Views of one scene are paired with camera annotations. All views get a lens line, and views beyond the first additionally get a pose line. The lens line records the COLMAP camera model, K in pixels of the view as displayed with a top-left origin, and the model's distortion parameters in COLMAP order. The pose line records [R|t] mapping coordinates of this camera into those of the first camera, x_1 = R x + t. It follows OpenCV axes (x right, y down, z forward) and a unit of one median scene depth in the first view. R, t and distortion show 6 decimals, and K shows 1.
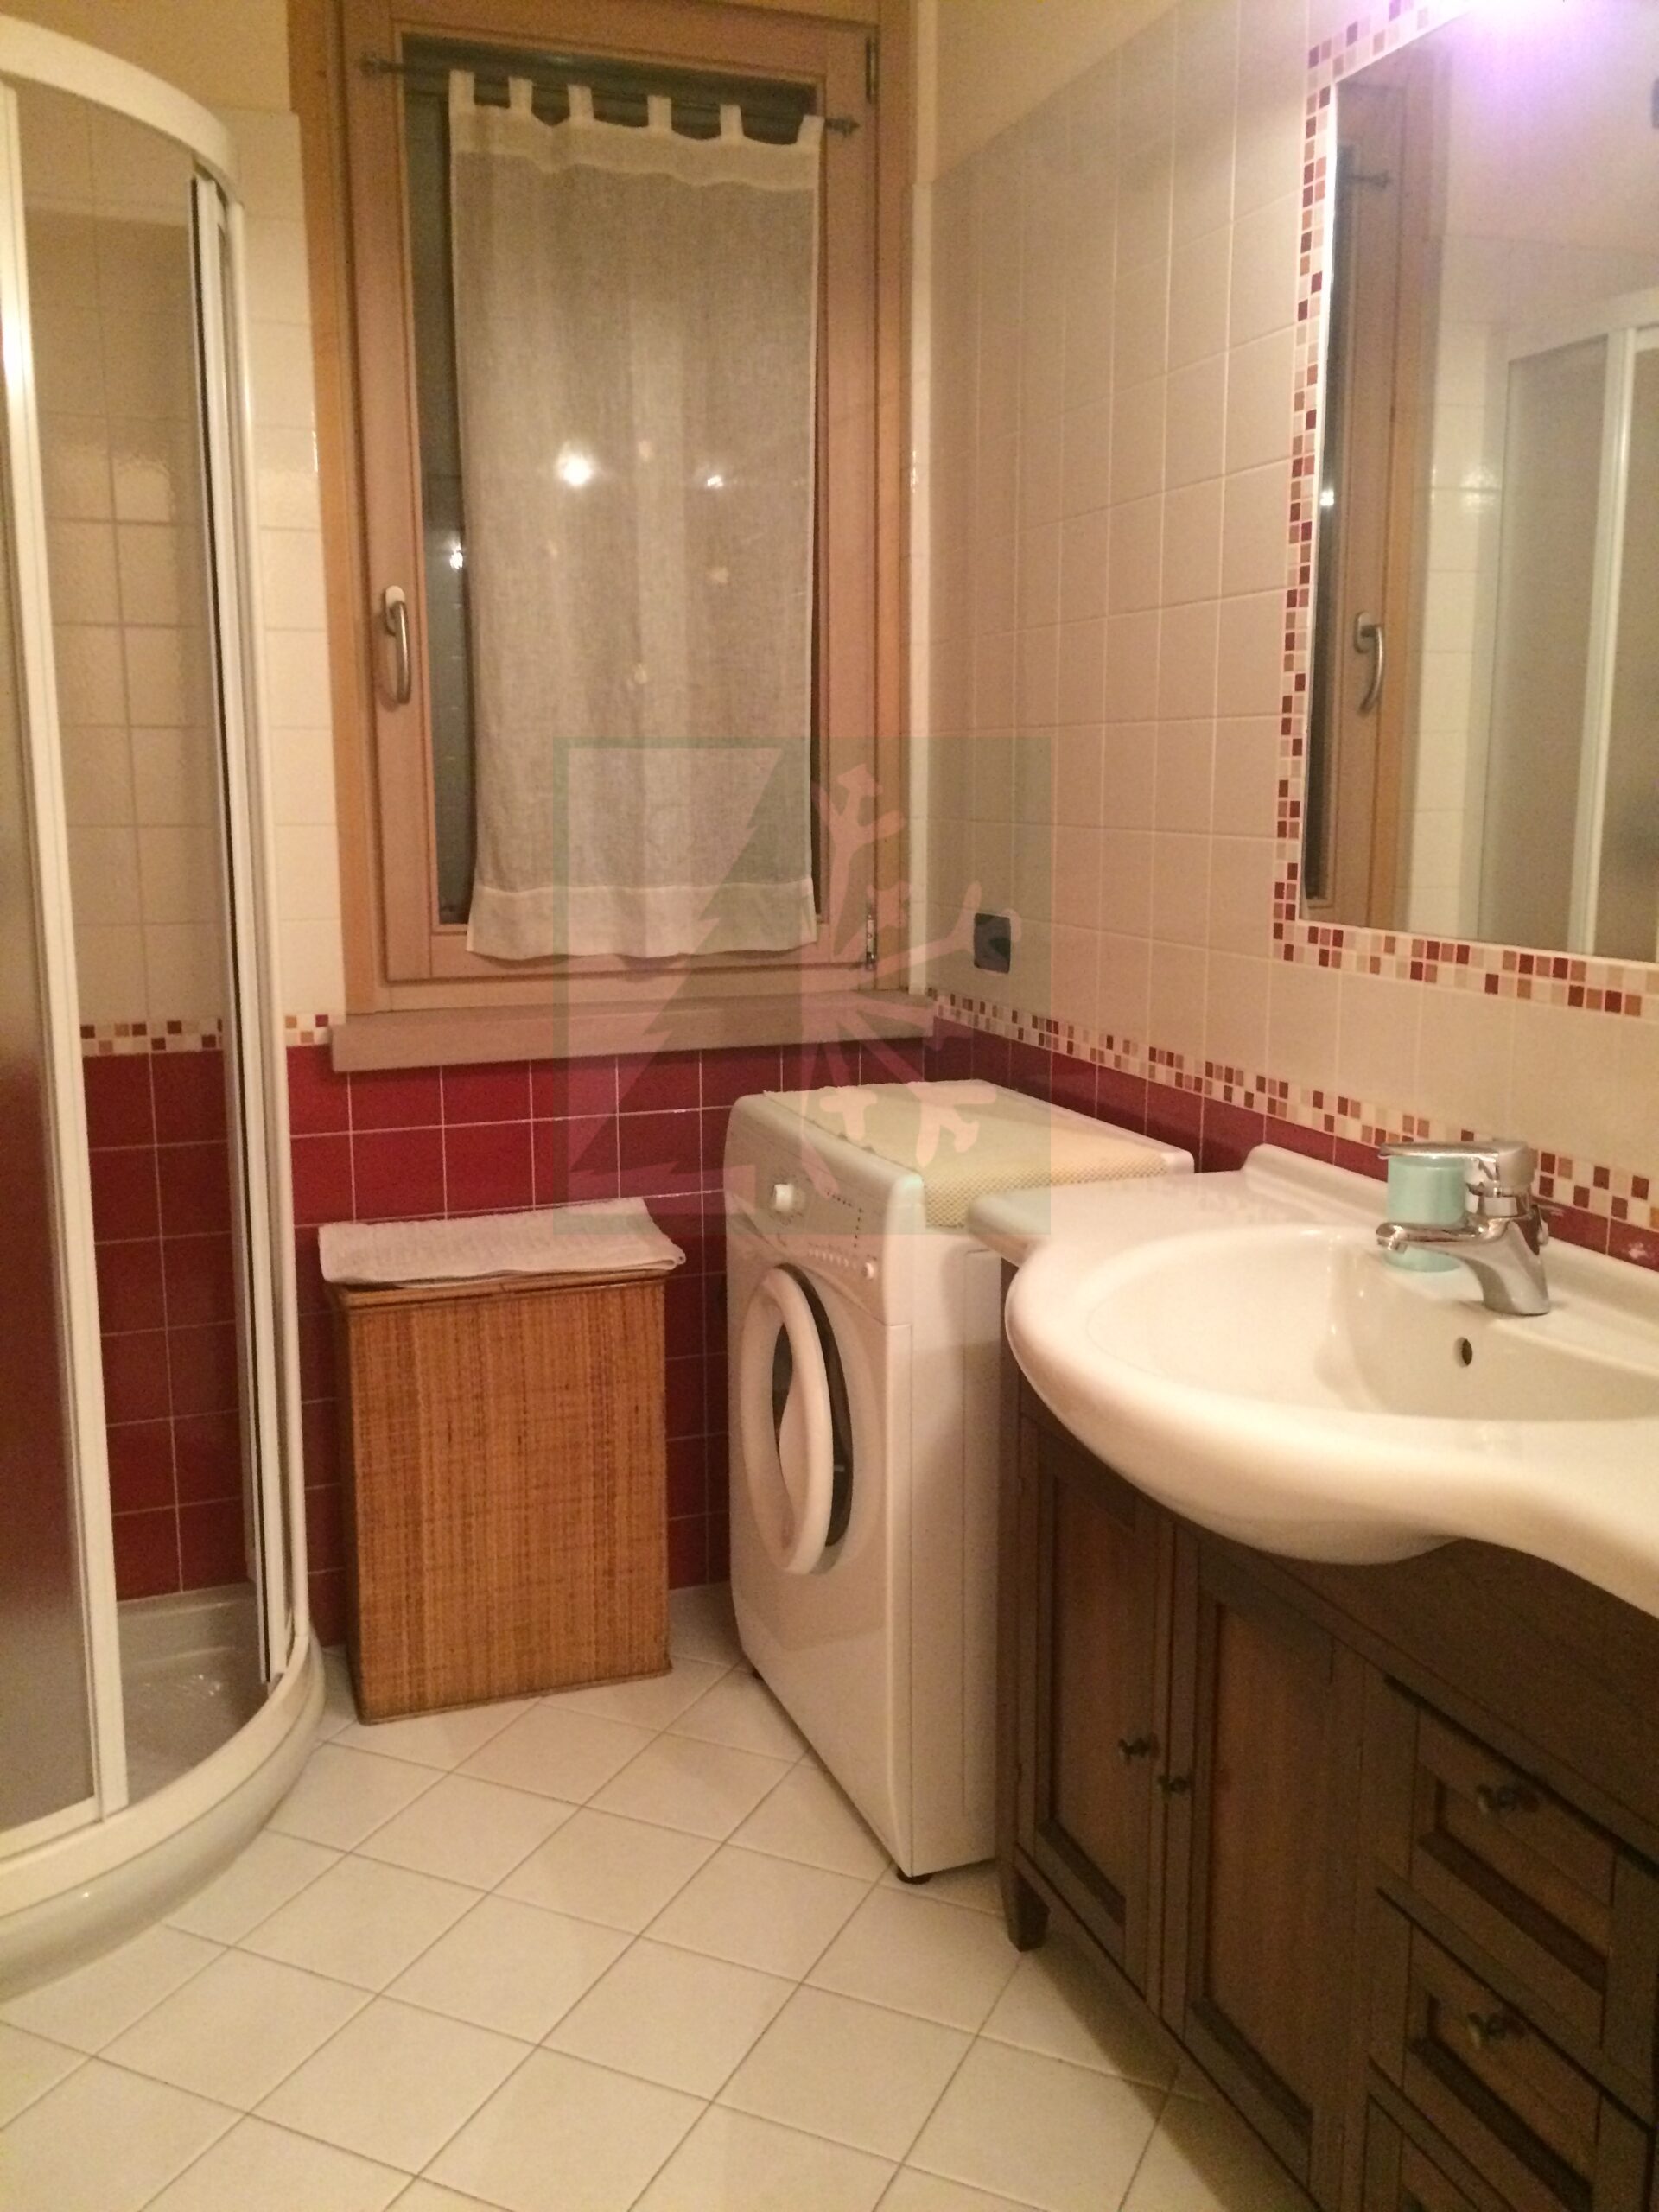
lens RADIAL K [[1887.6, 0, 833.7], [0, 1887.6, 1111.5], [0, 0, 1]] dist [0.058706, -0.073374]
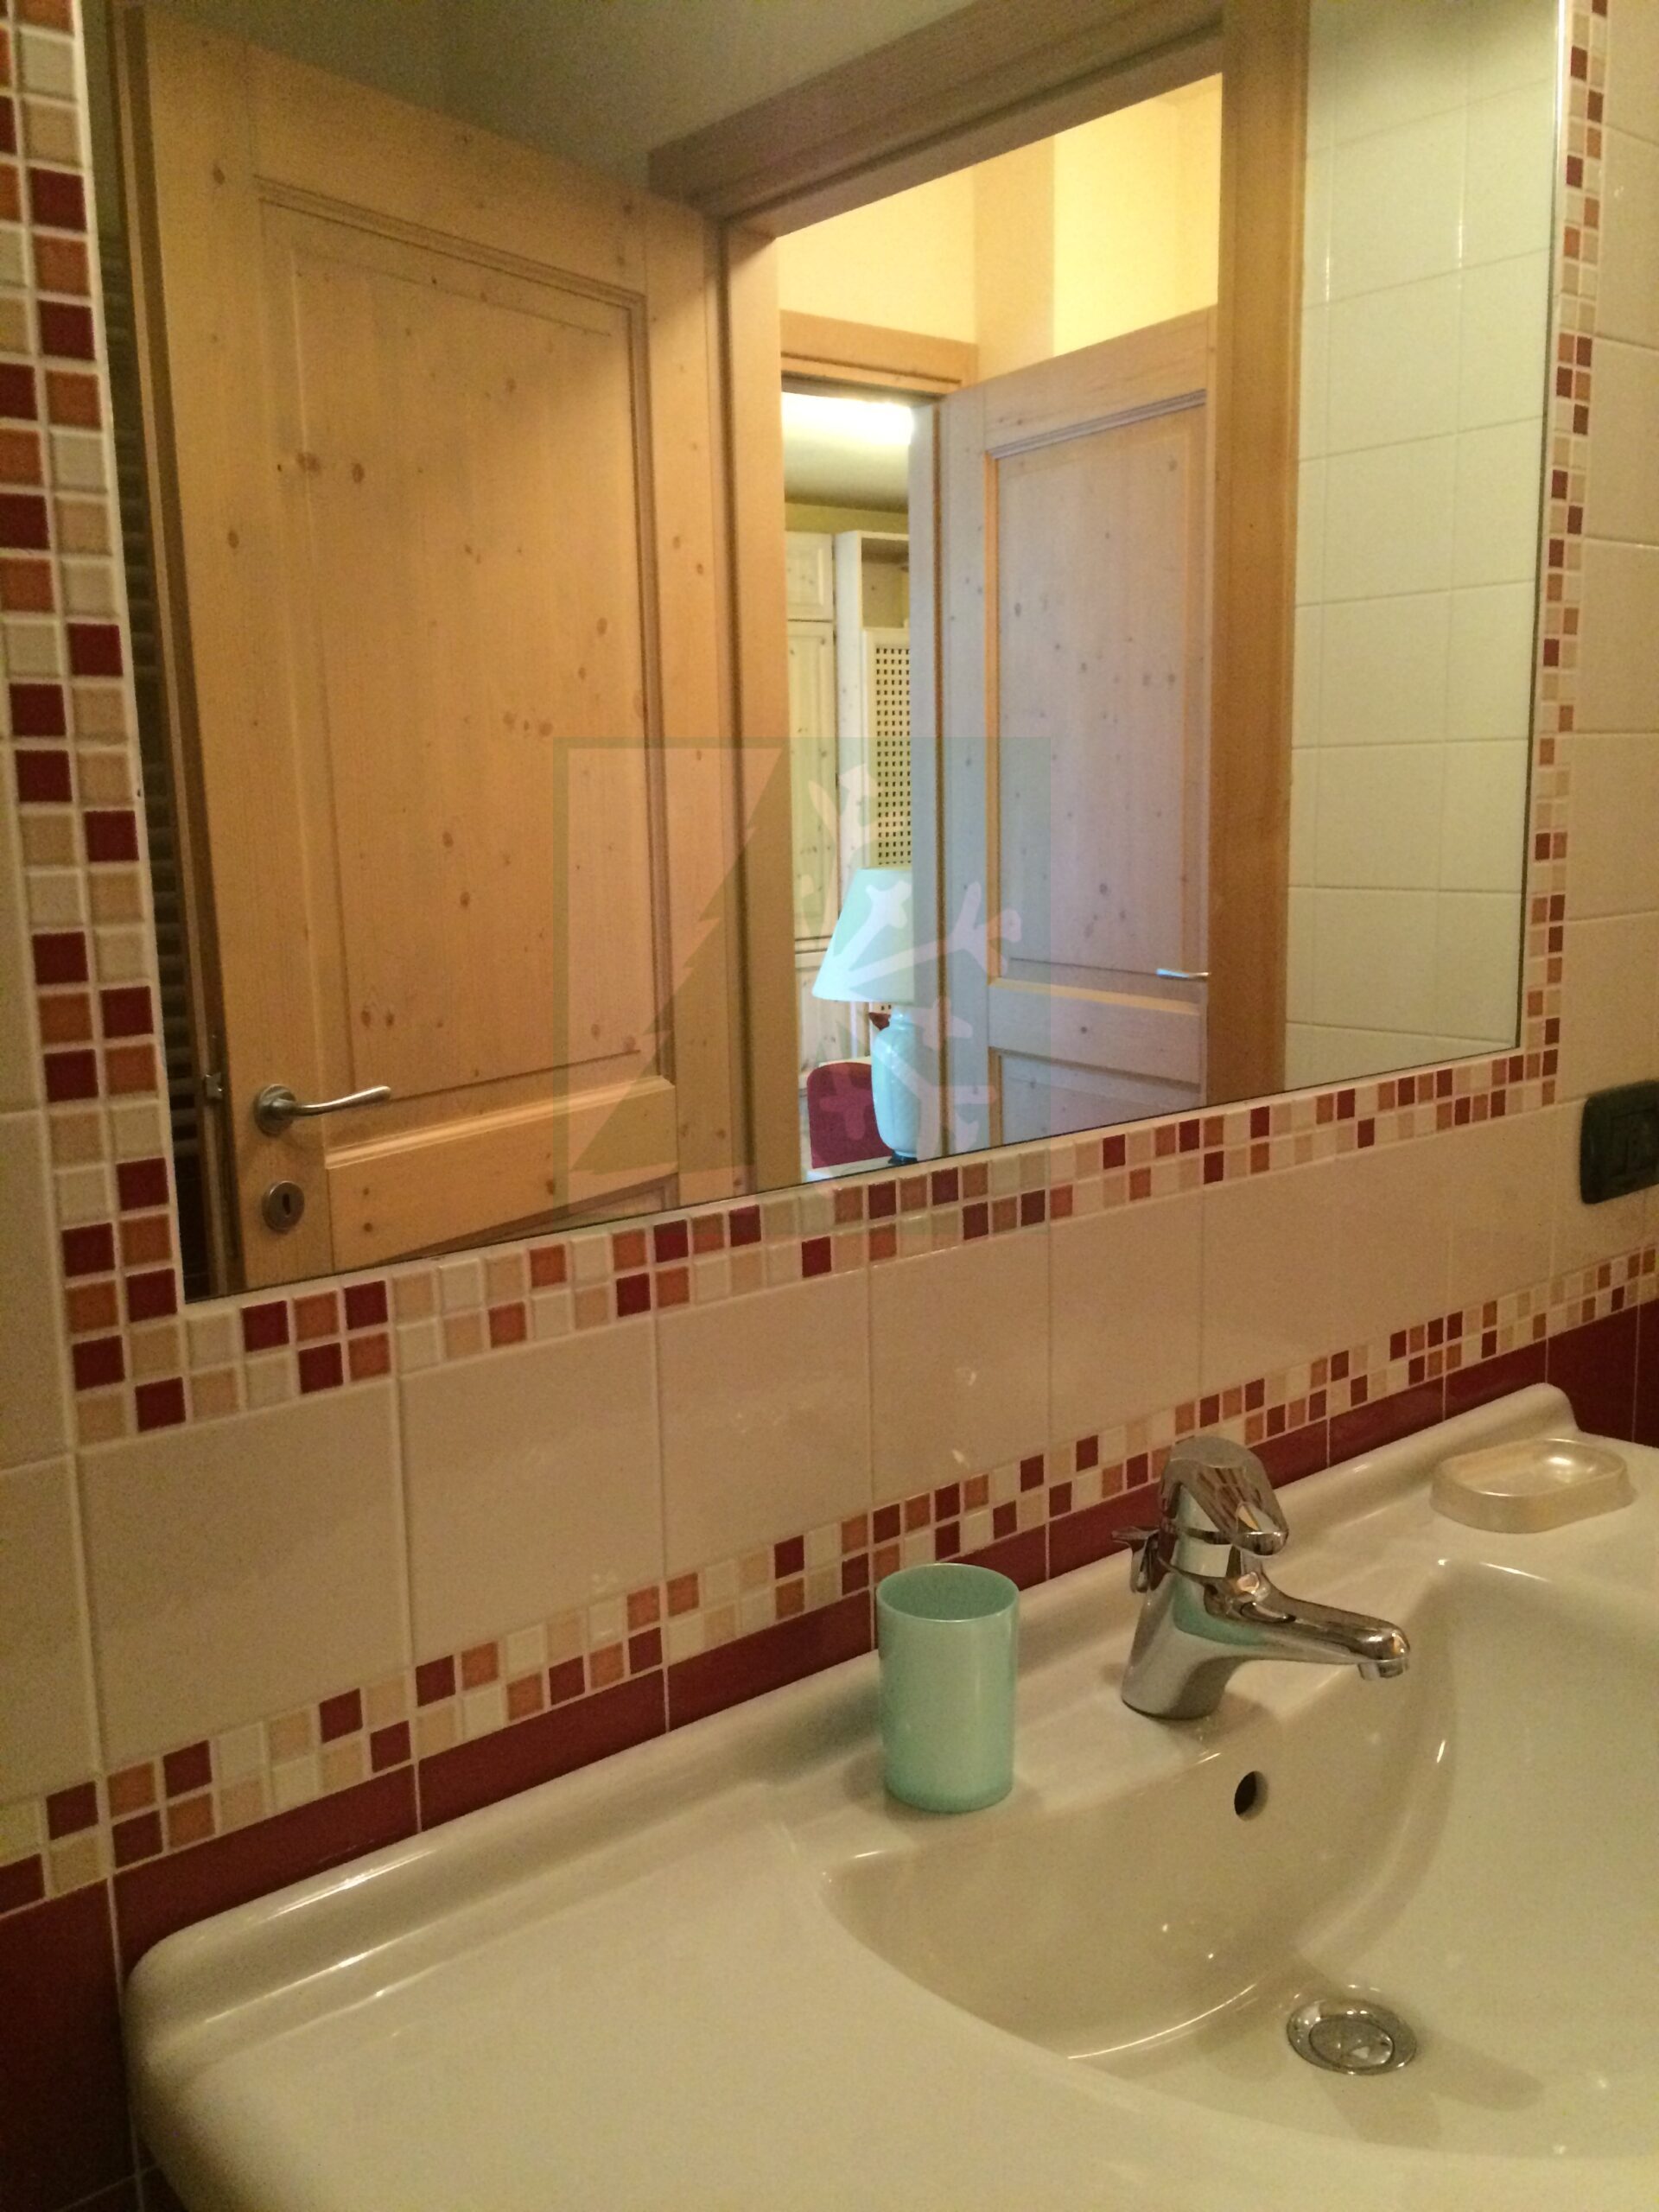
lens RADIAL K [[1887.6, 0, 830.0], [0, 1887.6, 1101.3], [0, 0, 1]] dist [0.058706, -0.073374]
pose [[-0.333533, -0.145025, 0.931517, -0.089807], [0.190178, 0.957432, 0.217154, -0.135710], [-0.923357, 0.249582, -0.291755, 0.686038]]
